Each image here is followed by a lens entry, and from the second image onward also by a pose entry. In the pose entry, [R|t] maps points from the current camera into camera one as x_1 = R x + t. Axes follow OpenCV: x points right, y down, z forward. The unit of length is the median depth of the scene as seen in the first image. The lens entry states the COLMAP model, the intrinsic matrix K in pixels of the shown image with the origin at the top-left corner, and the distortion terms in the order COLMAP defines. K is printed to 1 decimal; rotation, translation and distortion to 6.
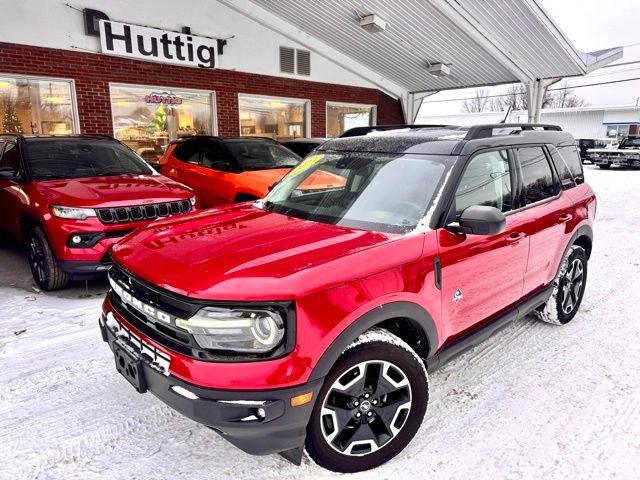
lens RADIAL K [[437.7, 0, 320.0], [0, 437.7, 240.0], [0, 0, 1]] dist [-0.000164, -0.000181]
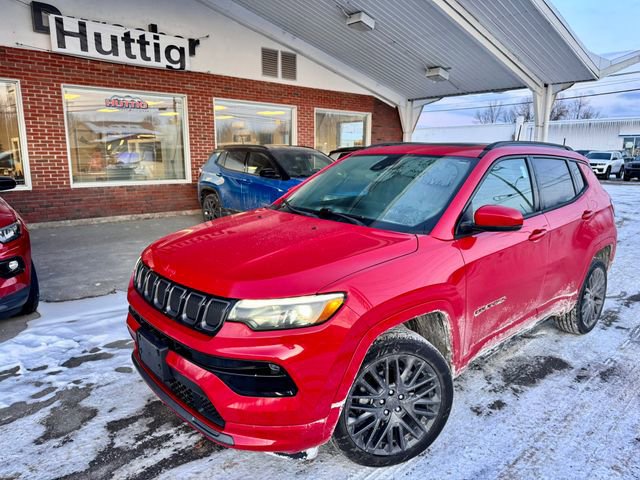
lens RADIAL K [[433.8, 0, 320.0], [0, 433.8, 240.0], [0, 0, 1]] dist [-0.003064, 0.000607]
pose [[0.999422, 0.015670, -0.030172, 0.073406], [-0.016232, 0.999698, -0.018465, -0.025684], [0.029873, 0.018944, 0.999374, 0.110764]]
